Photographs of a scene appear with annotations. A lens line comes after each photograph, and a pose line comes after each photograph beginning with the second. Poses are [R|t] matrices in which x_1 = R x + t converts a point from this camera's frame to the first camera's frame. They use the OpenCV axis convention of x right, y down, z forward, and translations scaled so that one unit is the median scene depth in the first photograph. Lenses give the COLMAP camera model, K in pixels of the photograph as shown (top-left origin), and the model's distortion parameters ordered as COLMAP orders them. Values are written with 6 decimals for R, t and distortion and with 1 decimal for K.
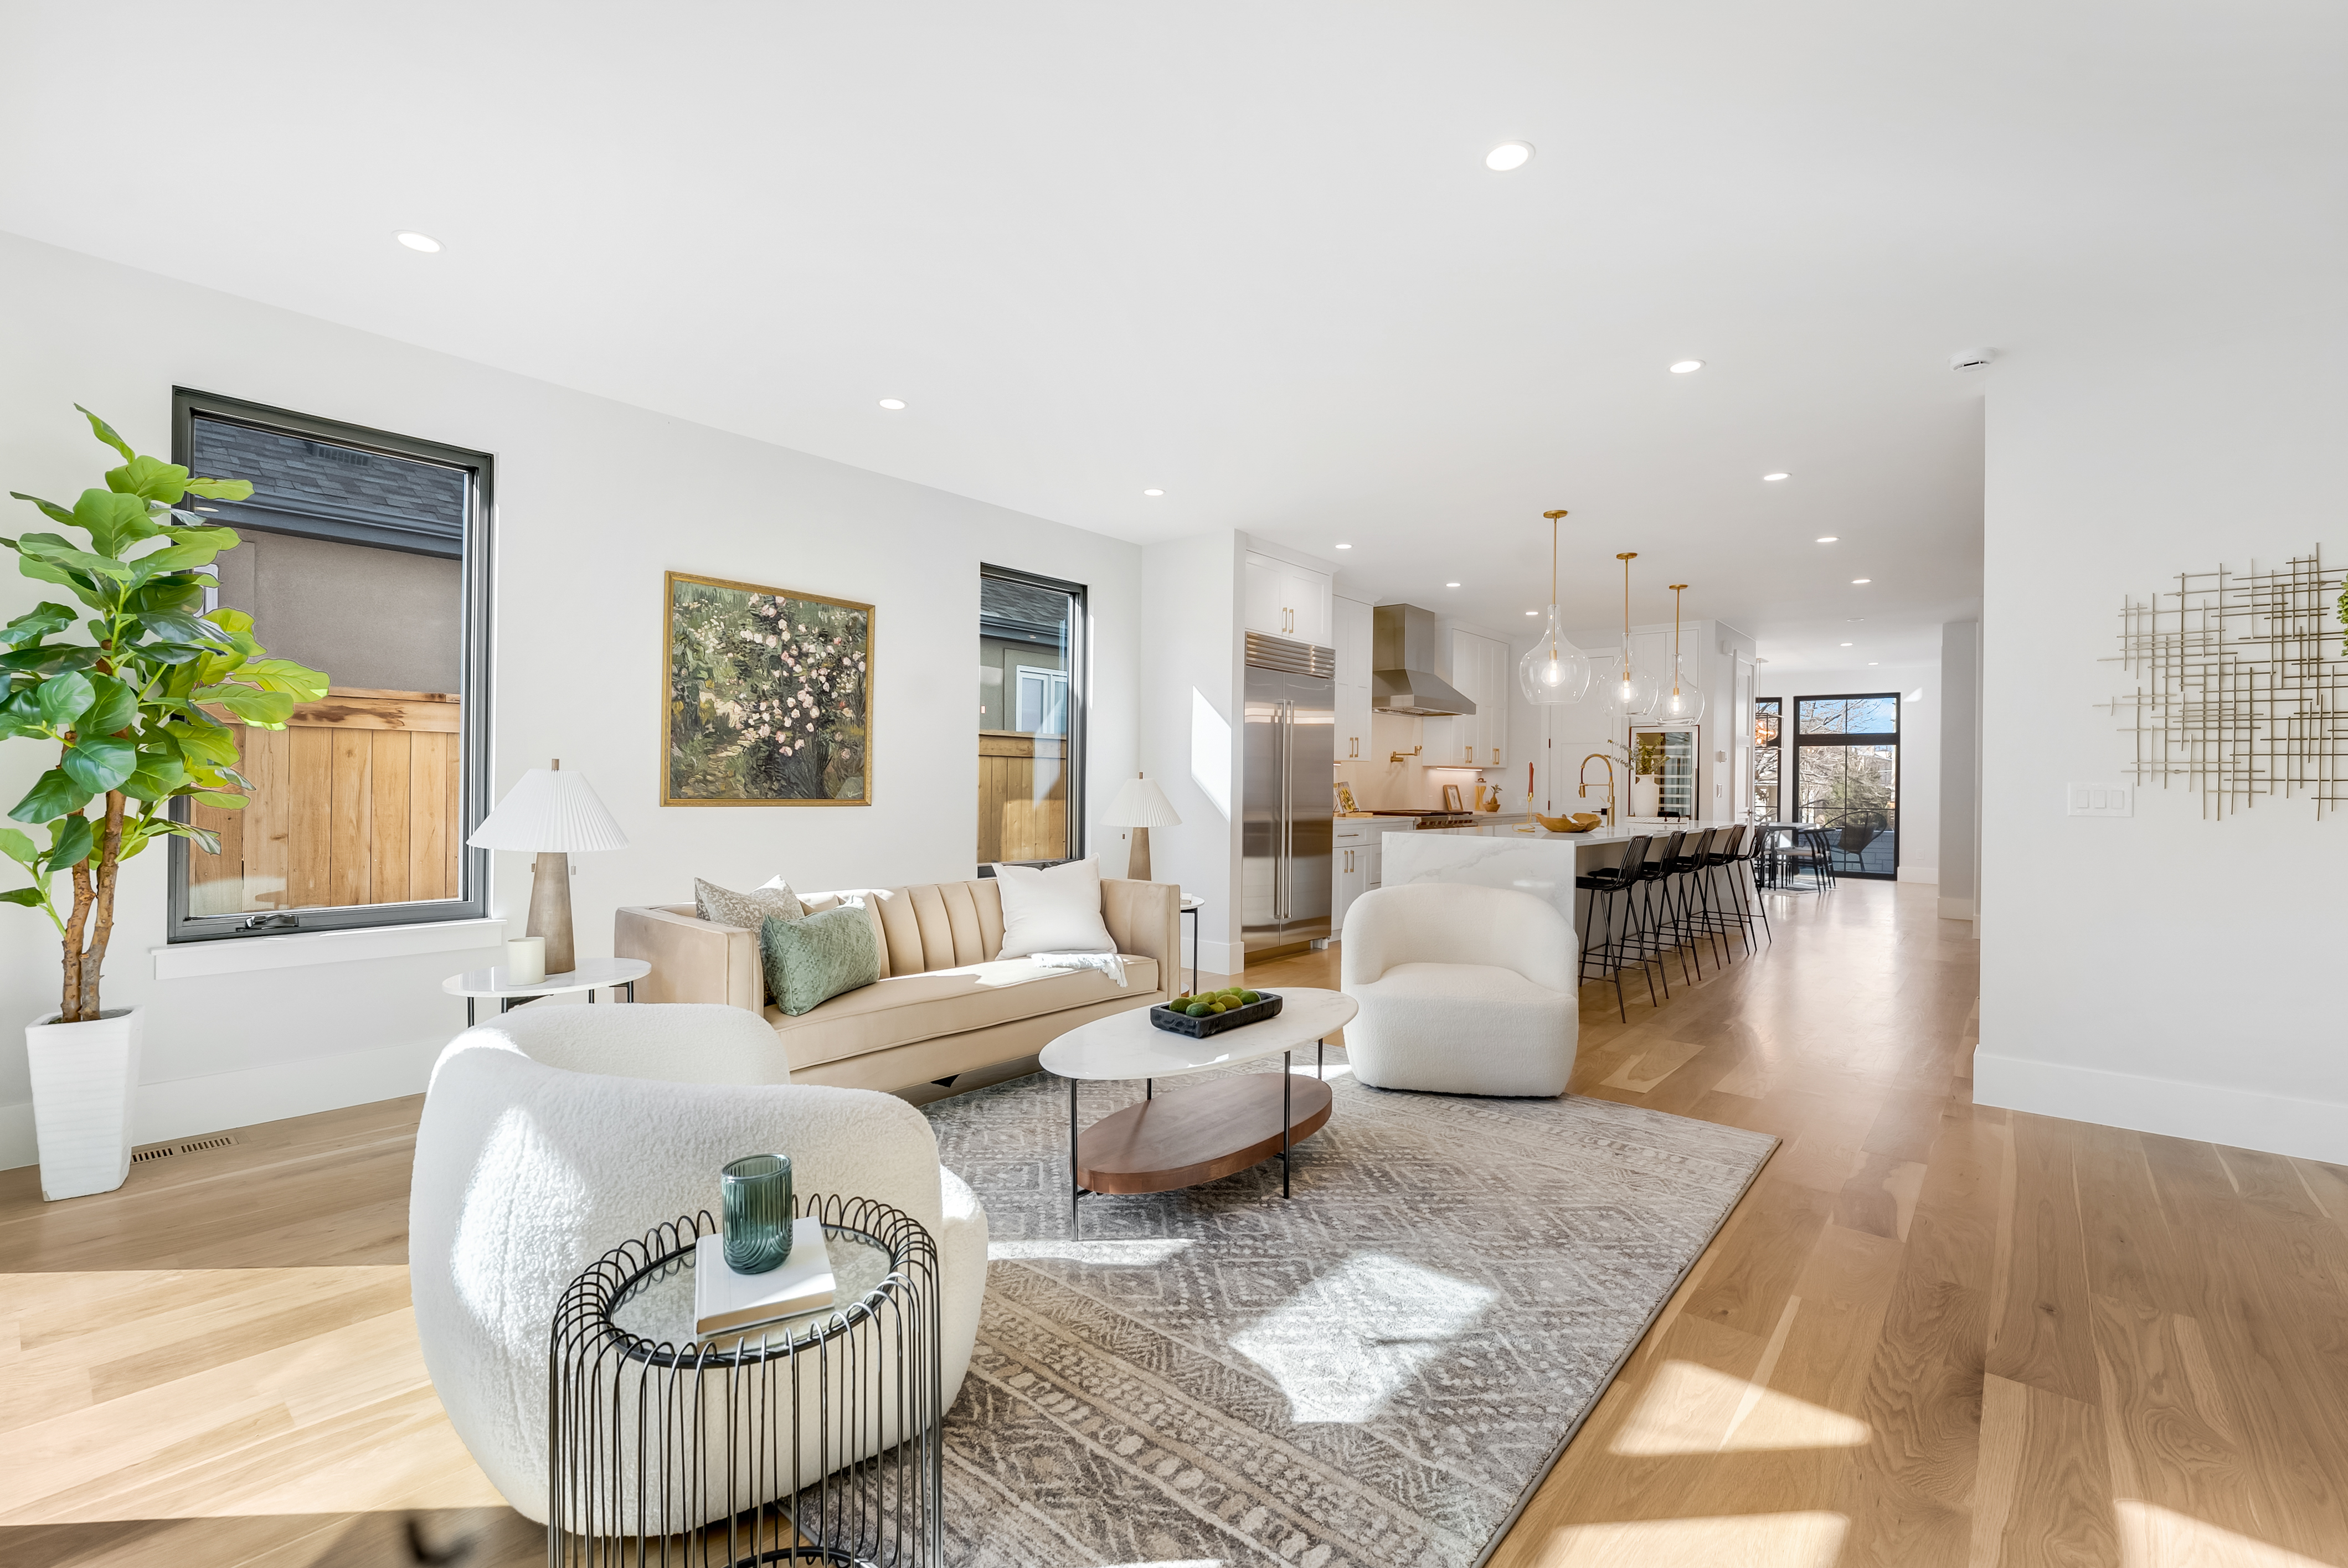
lens RADIAL K [[1005.1, 0, 1176.9], [0, 1005.1, 786.1], [0, 0, 1]] dist [-0.000198, 0.000042]
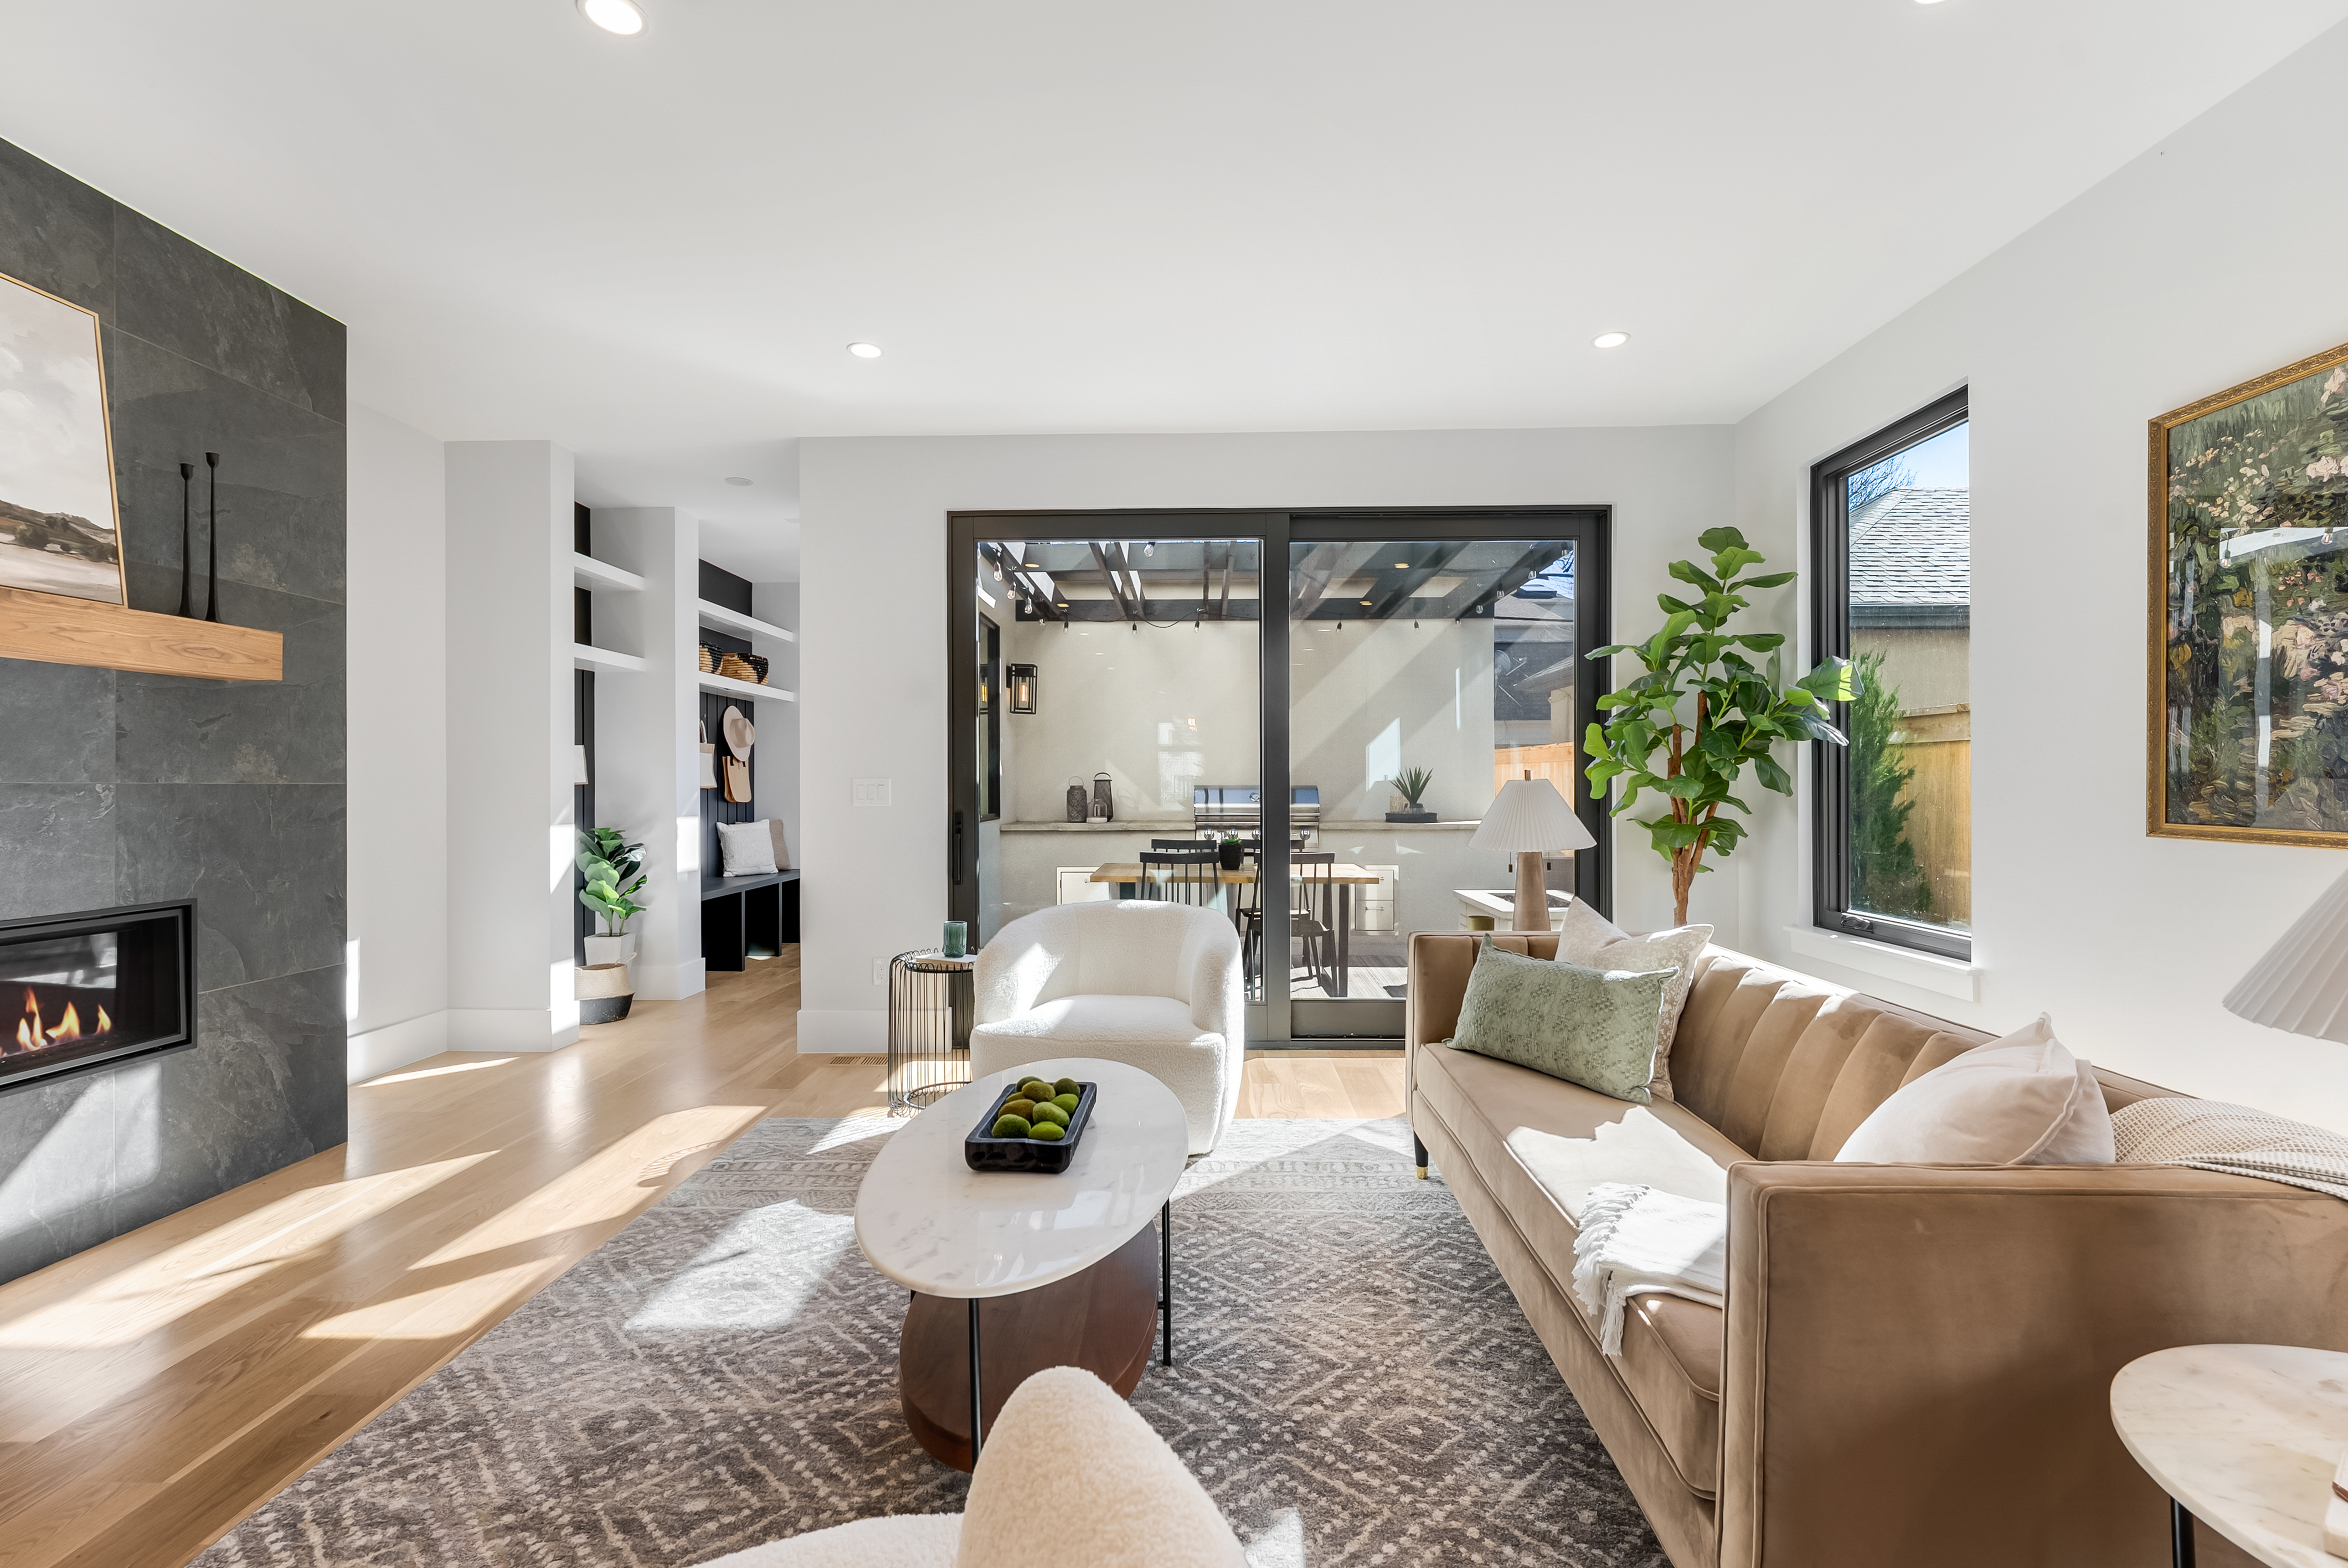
lens RADIAL K [[1005.1, 0, 1178.8], [0, 1005.1, 786.4], [0, 0, 1]] dist [-0.000198, 0.000042]
pose [[-0.776978, -0.006722, -0.629491, 0.263716], [-0.007220, 0.999972, -0.001767, -0.003020], [0.629486, 0.003172, -0.777005, 1.063315]]
